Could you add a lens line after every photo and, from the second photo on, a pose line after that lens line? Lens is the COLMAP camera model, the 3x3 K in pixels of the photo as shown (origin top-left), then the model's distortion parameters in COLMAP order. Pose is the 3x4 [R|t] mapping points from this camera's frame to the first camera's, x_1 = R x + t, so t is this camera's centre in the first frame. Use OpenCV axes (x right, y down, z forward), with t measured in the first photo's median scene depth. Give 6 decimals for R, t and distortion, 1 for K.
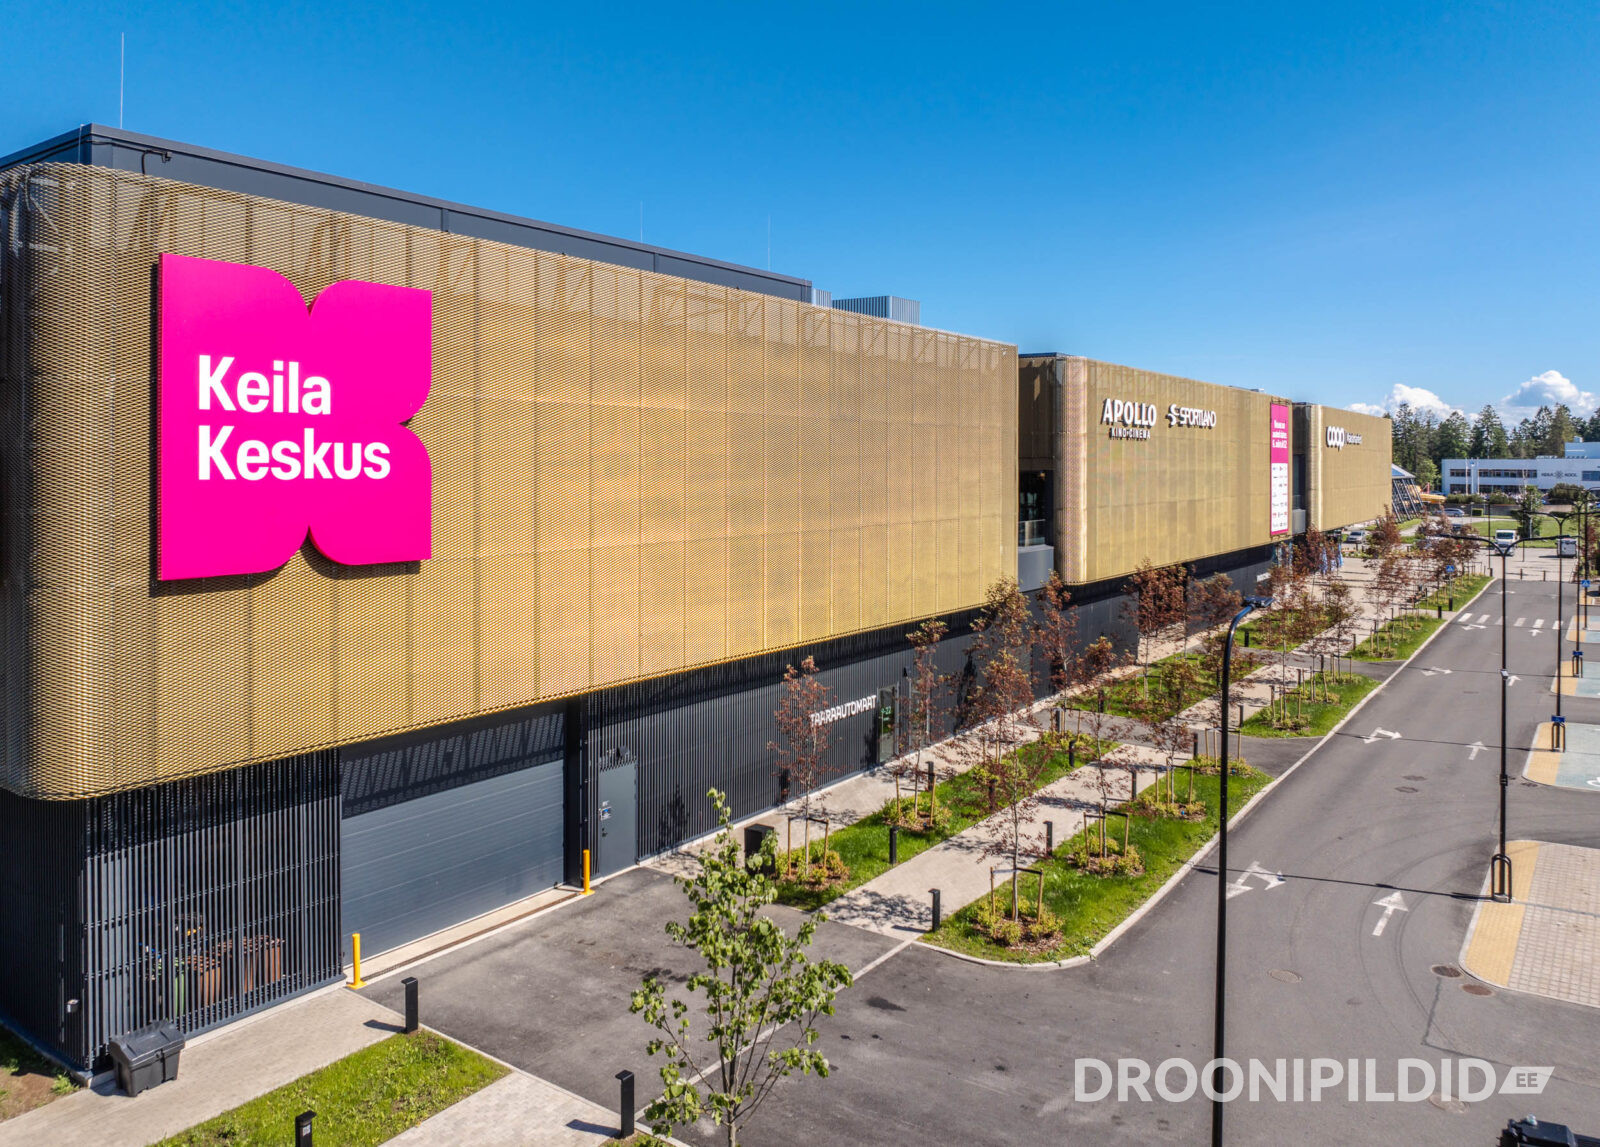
lens RADIAL K [[1180.2, 0, 814.4], [0, 1180.2, 458.8], [0, 0, 1]] dist [-0.021069, -0.014318]
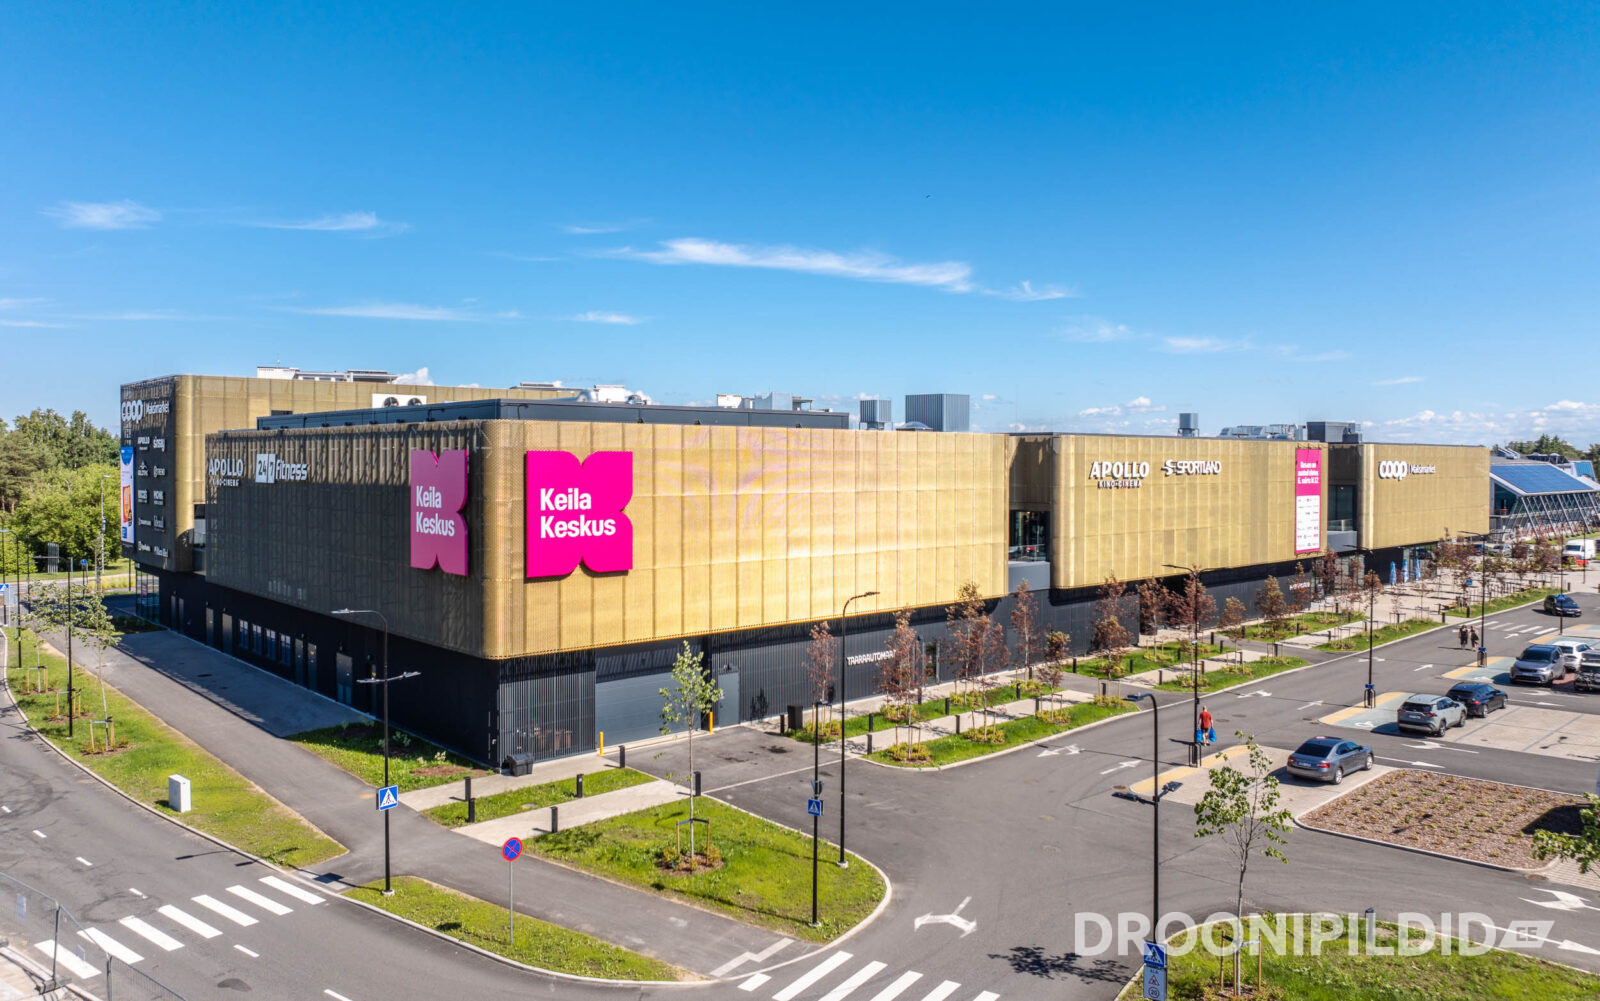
lens RADIAL K [[1165.6, 0, 808.1], [0, 1165.6, 464.4], [0, 0, 1]] dist [-0.033896, -0.001509]
pose [[0.977265, 0.000793, -0.212020, 0.427250], [0.000448, 0.999983, 0.005807, -0.115168], [0.212021, -0.005770, 0.977248, -0.996732]]
